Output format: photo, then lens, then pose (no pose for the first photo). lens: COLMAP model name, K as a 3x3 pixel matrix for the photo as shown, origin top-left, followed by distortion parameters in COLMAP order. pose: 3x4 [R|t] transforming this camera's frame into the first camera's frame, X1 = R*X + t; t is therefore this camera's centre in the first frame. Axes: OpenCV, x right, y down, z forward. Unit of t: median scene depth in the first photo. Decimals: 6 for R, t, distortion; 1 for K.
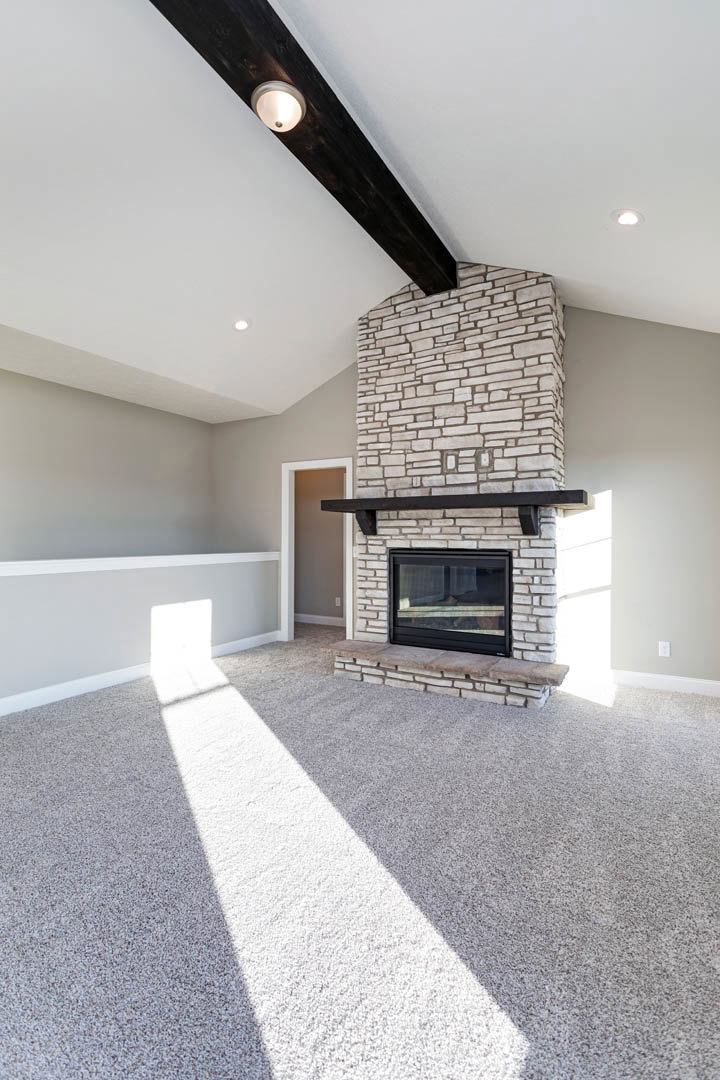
lens RADIAL K [[518.3, 0, 360.0], [0, 518.3, 526.9], [0, 0, 1]] dist [-0.002050, 0.000281]
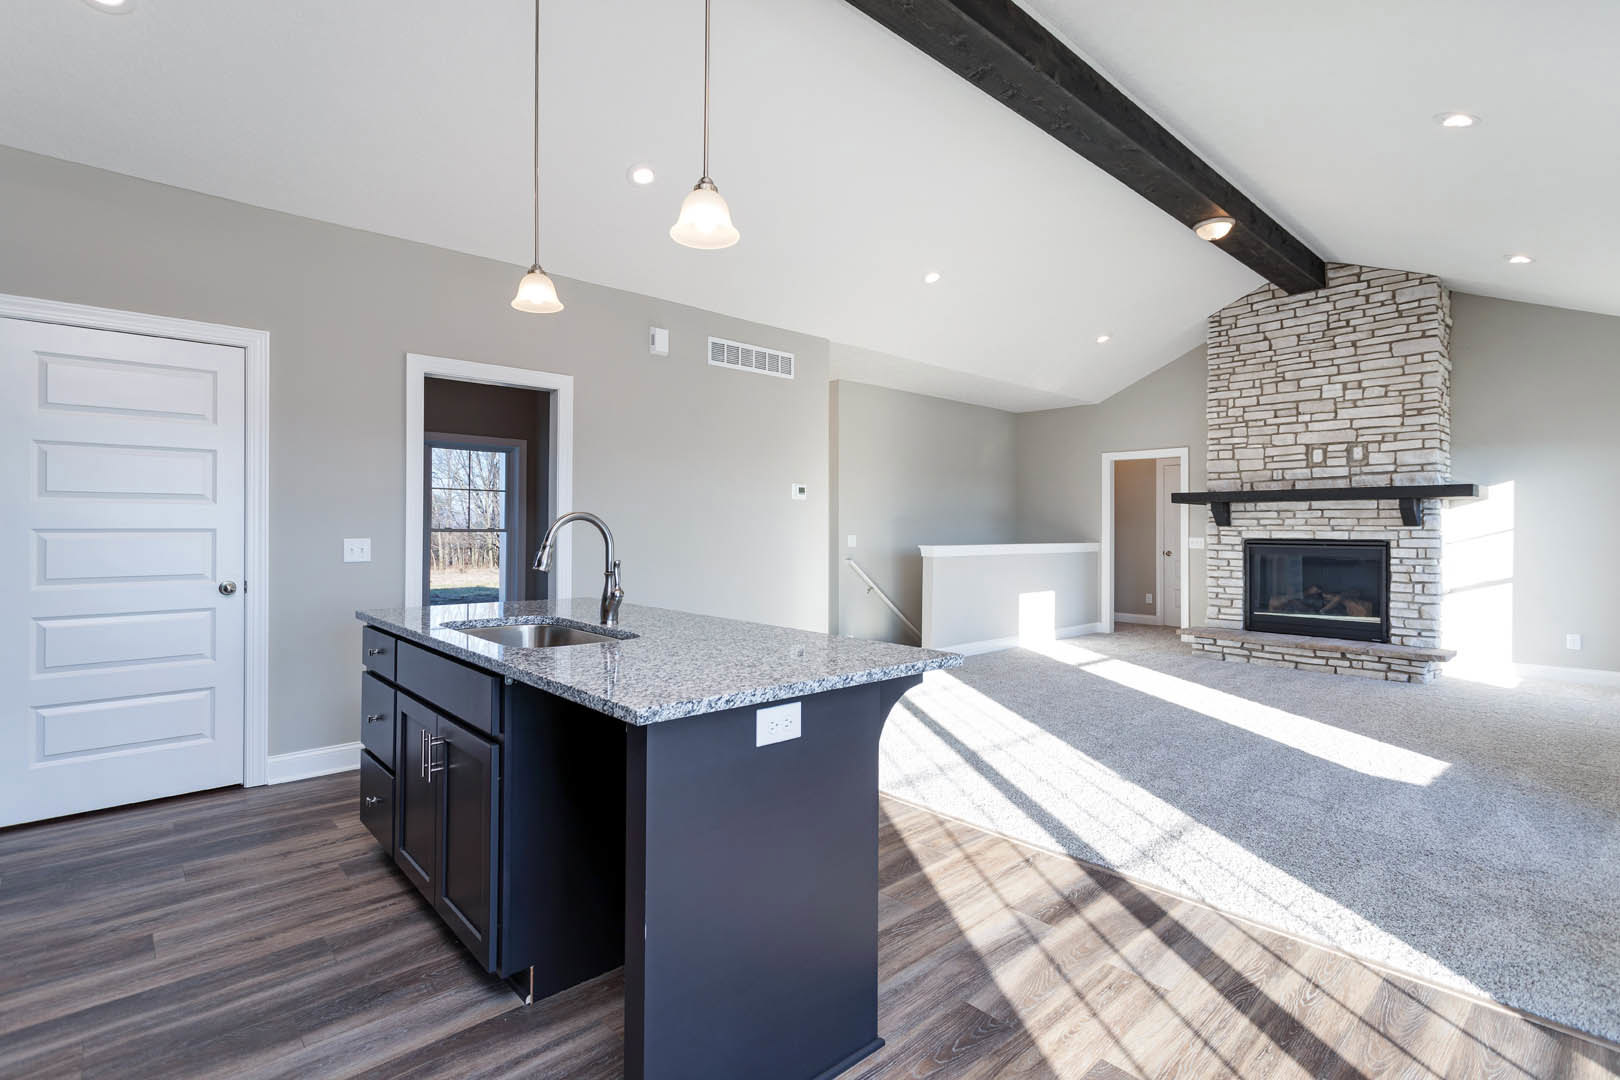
lens RADIAL K [[770.6, 0, 800.2], [0, 770.6, 522.8], [0, 0, 1]] dist [0.002807, -0.000264]
pose [[0.951856, -0.000416, -0.306545, -0.343896], [0.003198, 0.999958, 0.008575, -0.007705], [0.306528, -0.009142, 0.951818, -0.804109]]
